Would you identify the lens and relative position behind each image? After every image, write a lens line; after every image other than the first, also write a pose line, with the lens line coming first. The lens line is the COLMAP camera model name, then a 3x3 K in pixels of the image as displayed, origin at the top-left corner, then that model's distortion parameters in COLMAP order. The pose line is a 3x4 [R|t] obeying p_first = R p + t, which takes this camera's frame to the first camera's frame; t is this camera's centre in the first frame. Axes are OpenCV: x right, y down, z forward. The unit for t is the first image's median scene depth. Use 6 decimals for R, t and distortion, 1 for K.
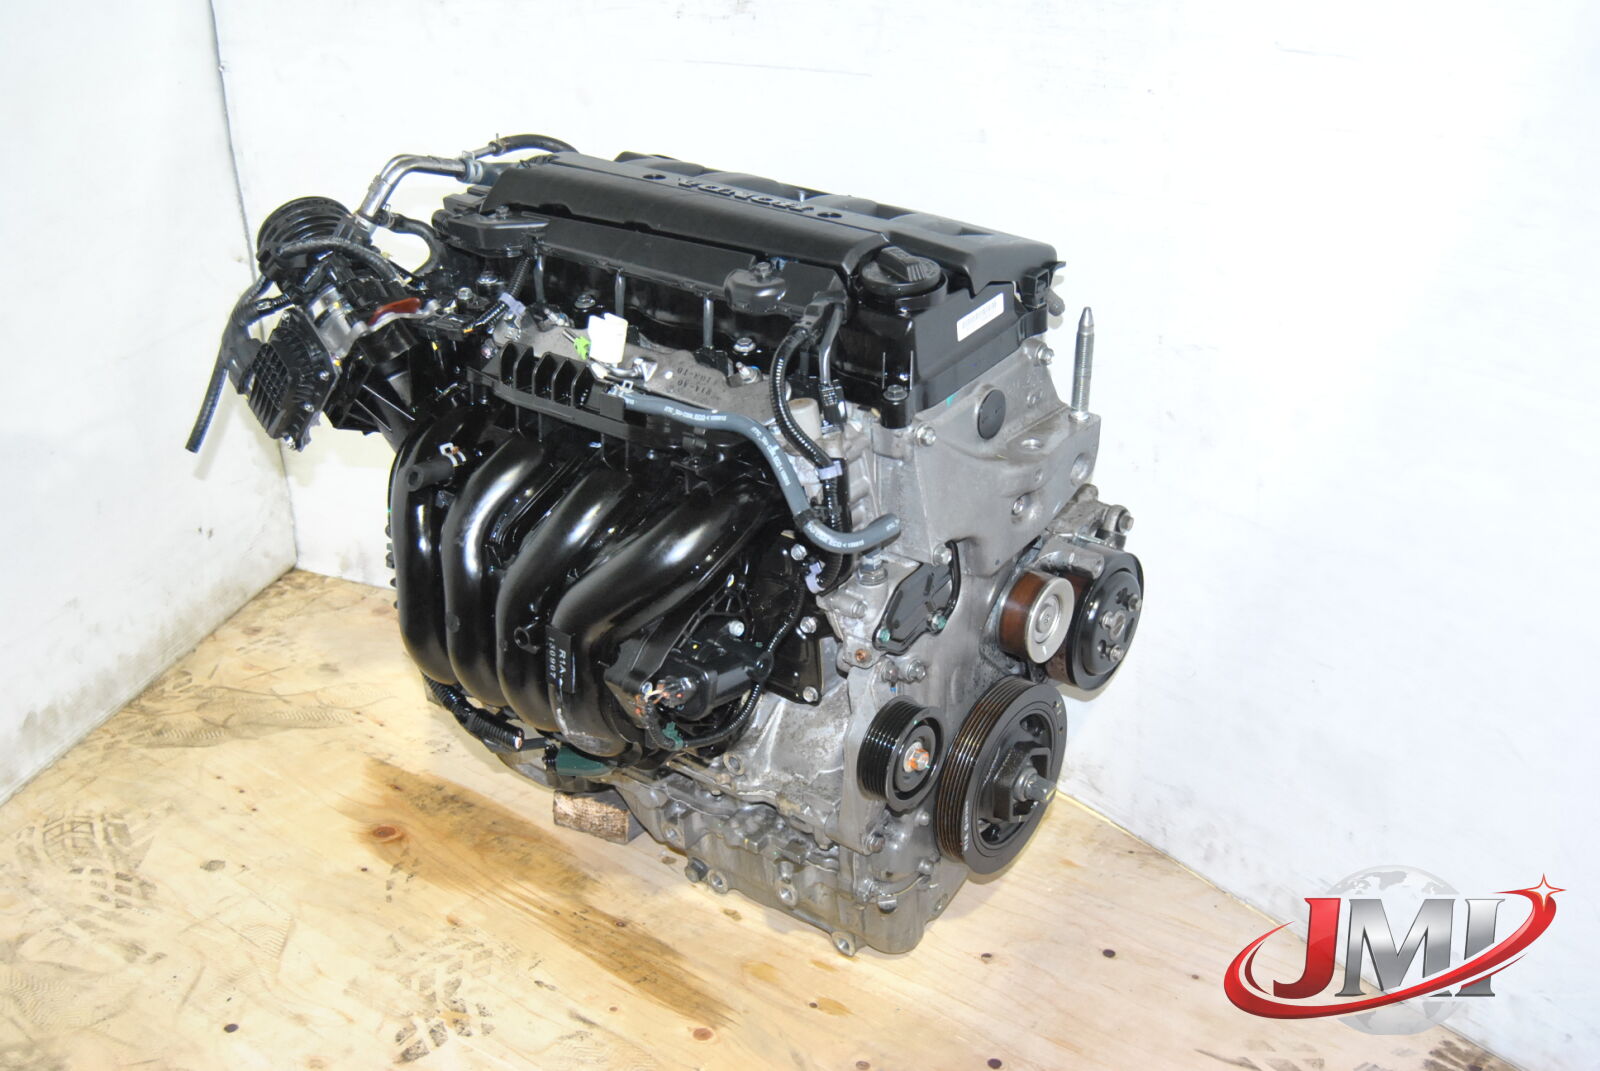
lens RADIAL K [[1700.9, 0, 746.7], [0, 1700.9, 495.7], [0, 0, 1]] dist [-0.139446, 0.026636]
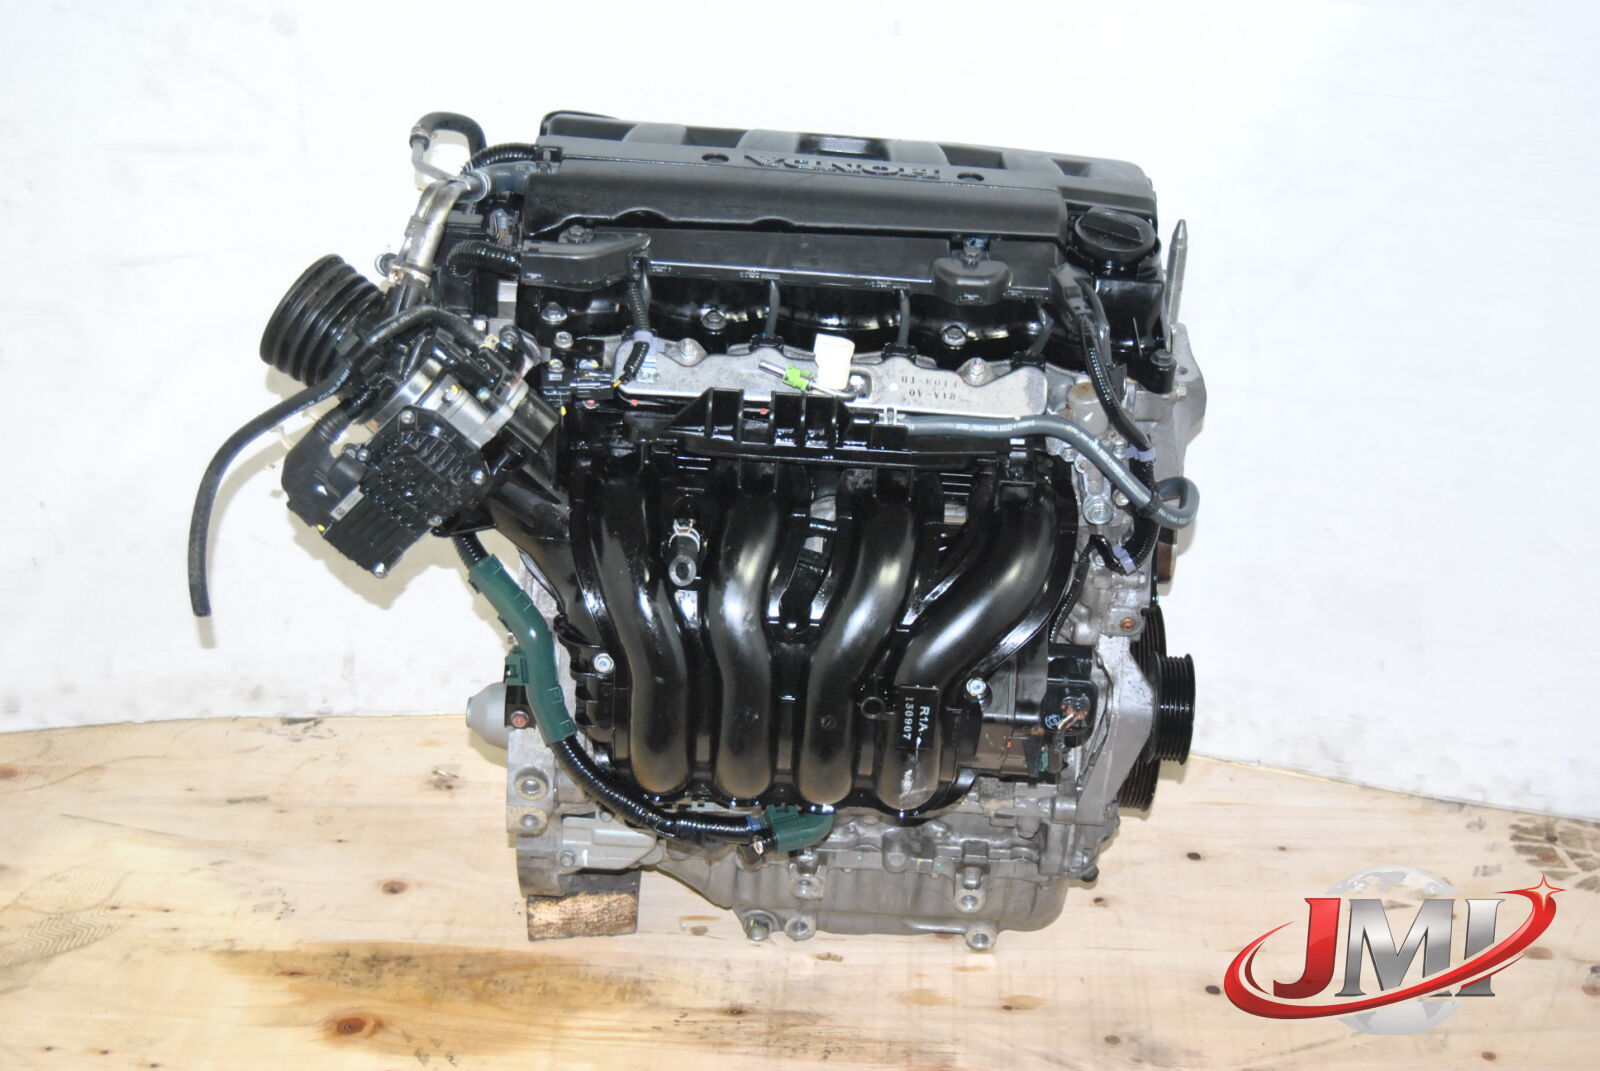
lens RADIAL K [[2641.4, 0, 800.0], [0, 2641.4, 535.5], [0, 0, 1]] dist [-0.158161, 0.021898]
pose [[0.789812, -0.254617, 0.558003, -0.817337], [0.192358, 0.966692, 0.168833, -0.220960], [-0.582405, -0.026010, 0.812482, -0.105511]]
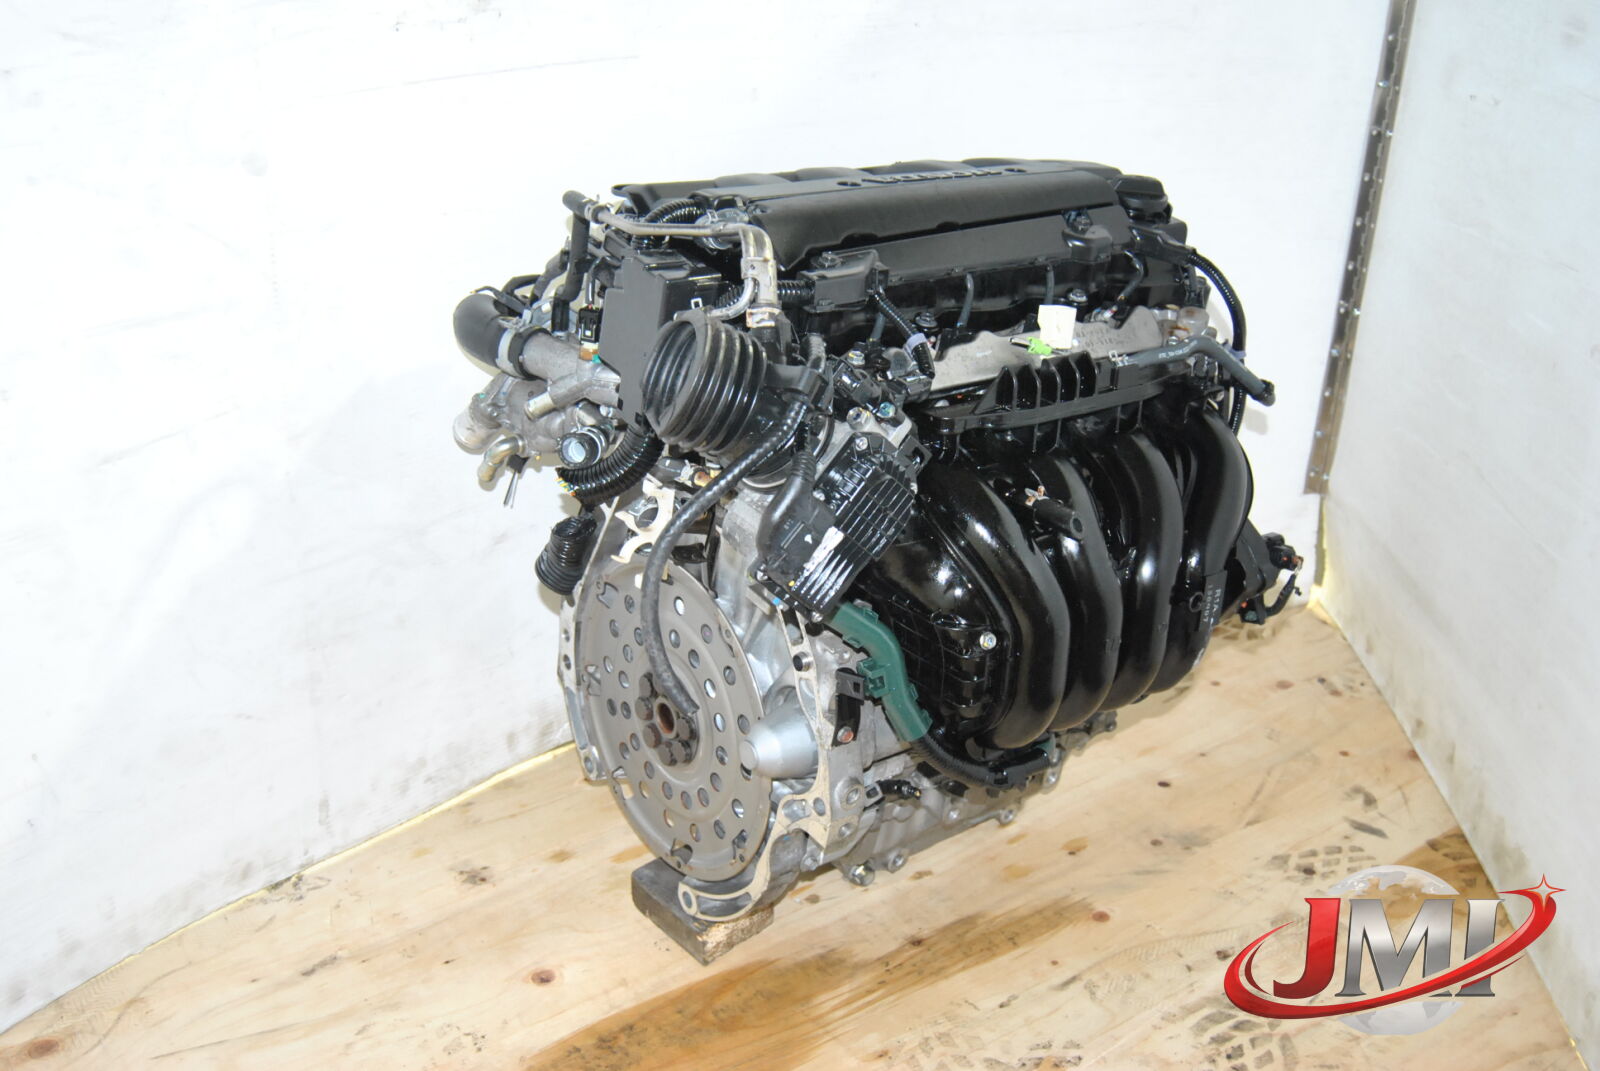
lens RADIAL K [[1766.7, 0, 800.0], [0, 1766.7, 535.5], [0, 0, 1]] dist [-0.132014, 0.015313]
pose [[0.219598, -0.390625, 0.893974, -1.010730], [0.322350, 0.893928, 0.311422, -0.328326], [-0.920797, 0.219785, 0.322223, 0.764779]]
